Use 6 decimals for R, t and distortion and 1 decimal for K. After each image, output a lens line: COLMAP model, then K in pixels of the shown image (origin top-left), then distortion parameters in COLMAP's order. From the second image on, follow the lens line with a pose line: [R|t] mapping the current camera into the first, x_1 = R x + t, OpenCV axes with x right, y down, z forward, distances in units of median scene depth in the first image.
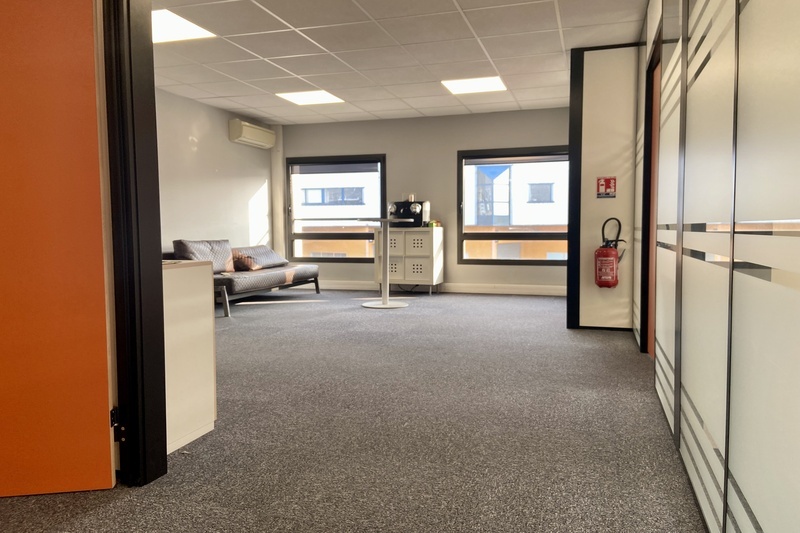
lens RADIAL K [[605.1, 0, 399.7], [0, 605.1, 270.7], [0, 0, 1]] dist [0.015462, -0.000767]
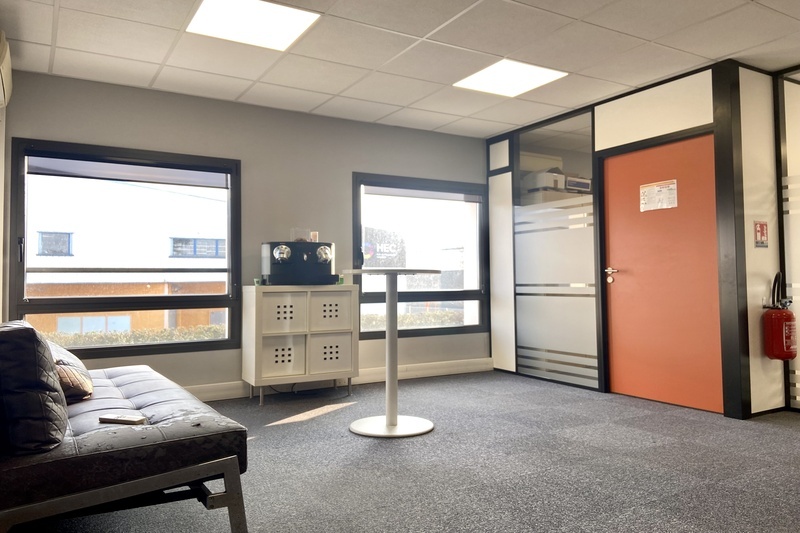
lens RADIAL K [[605.1, 0, 399.2], [0, 605.1, 258.9], [0, 0, 1]] dist [0.015462, -0.000767]
pose [[0.661738, 0.029321, 0.749162, -0.382568], [0.056726, 0.994413, -0.089026, -0.038977], [-0.747587, 0.101409, 0.656377, 0.540354]]
